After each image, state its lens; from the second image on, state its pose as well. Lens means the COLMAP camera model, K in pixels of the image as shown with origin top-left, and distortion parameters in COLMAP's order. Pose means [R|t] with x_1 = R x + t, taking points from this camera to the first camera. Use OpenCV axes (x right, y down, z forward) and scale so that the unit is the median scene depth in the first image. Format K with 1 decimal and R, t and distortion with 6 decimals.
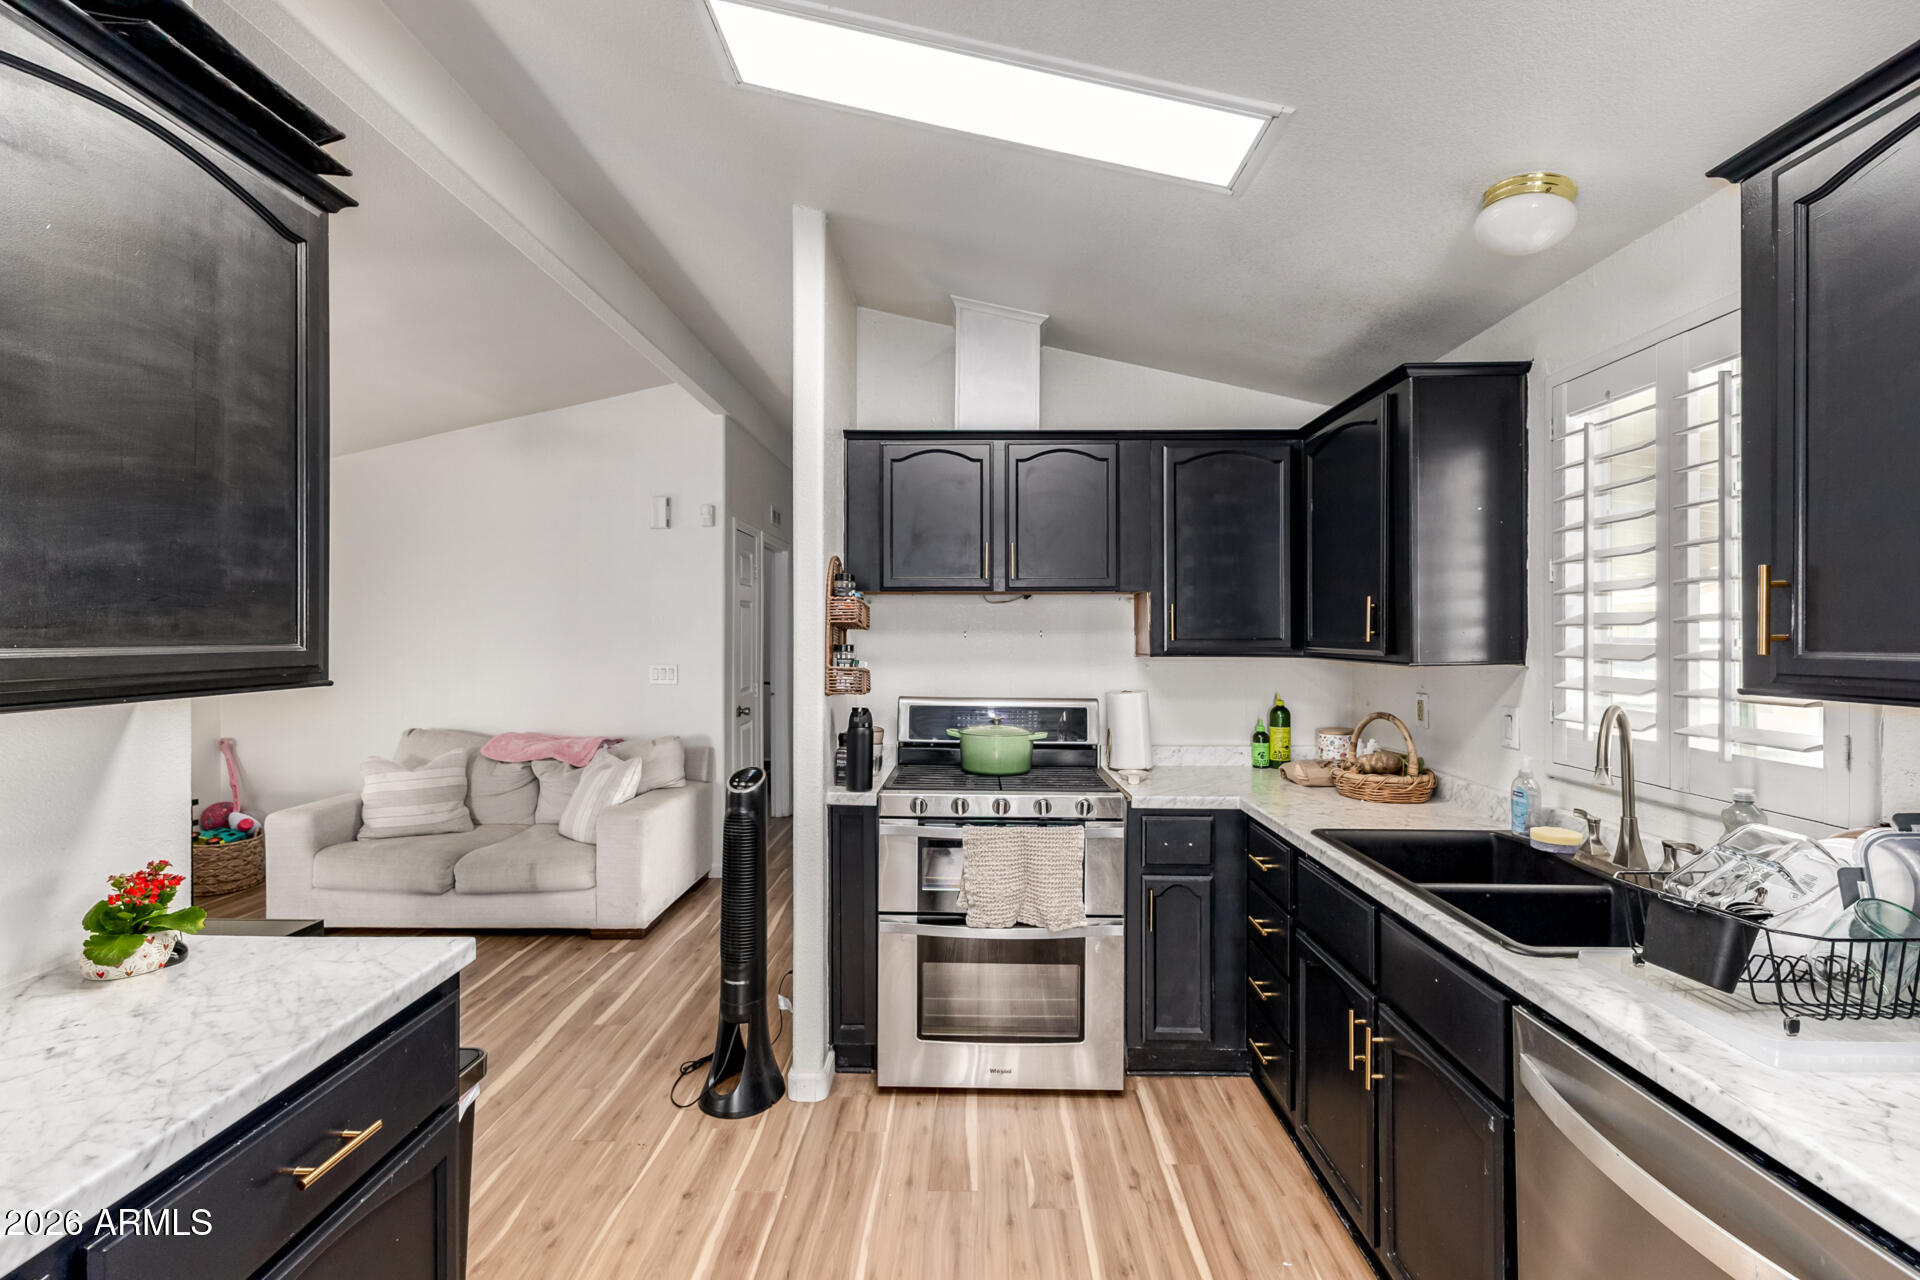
lens RADIAL K [[830.9, 0, 956.0], [0, 830.9, 632.4], [0, 0, 1]] dist [0.000771, 0.000001]
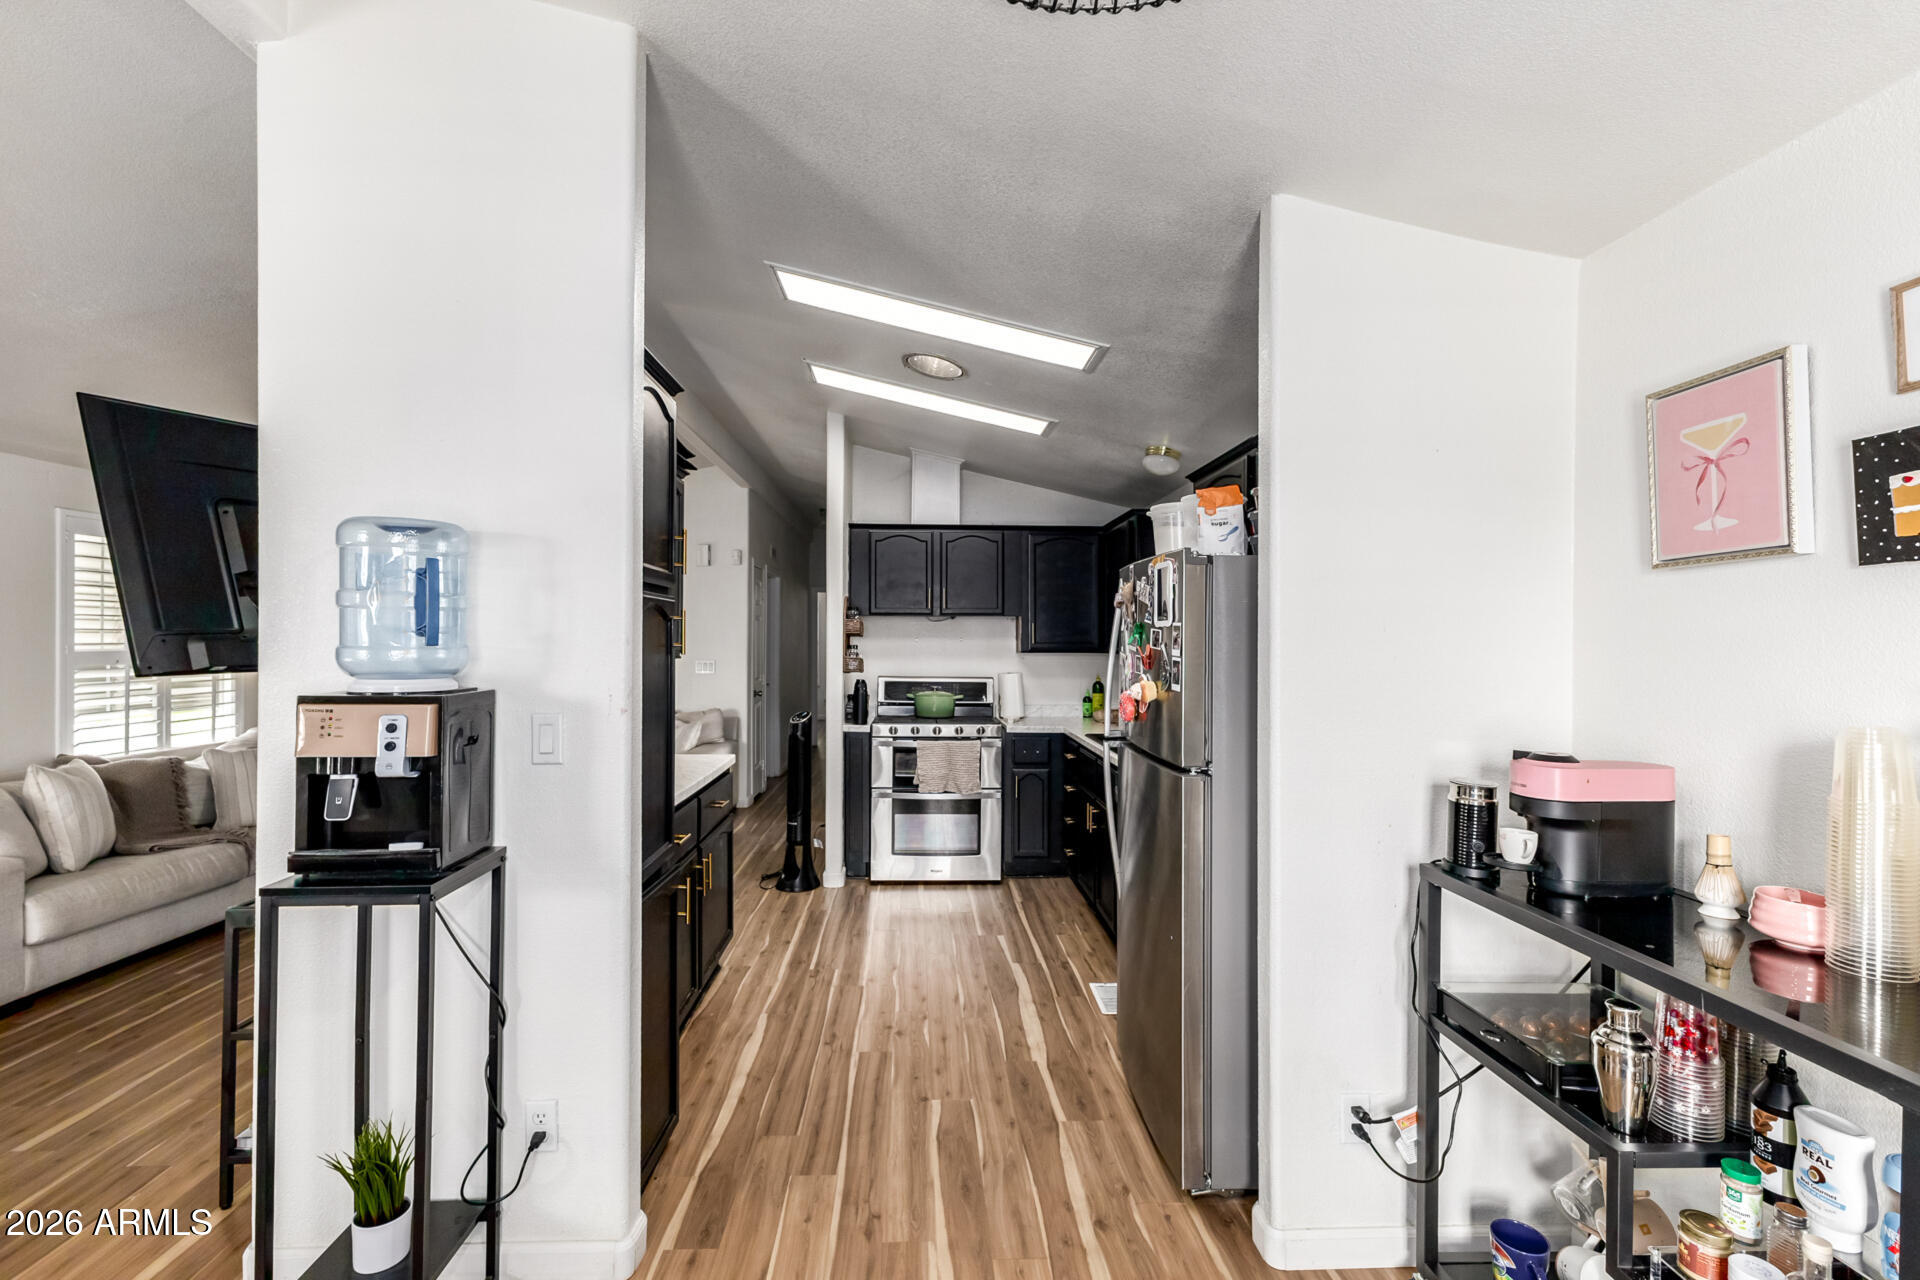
lens RADIAL K [[830.9, 0, 956.0], [0, 830.9, 632.4], [0, 0, 1]] dist [0.000771, 0.000001]
pose [[0.997508, 0.003603, 0.070465, -0.034393], [-0.003133, 0.999972, -0.006784, -0.001968], [-0.070488, 0.006546, 0.997491, -0.839564]]
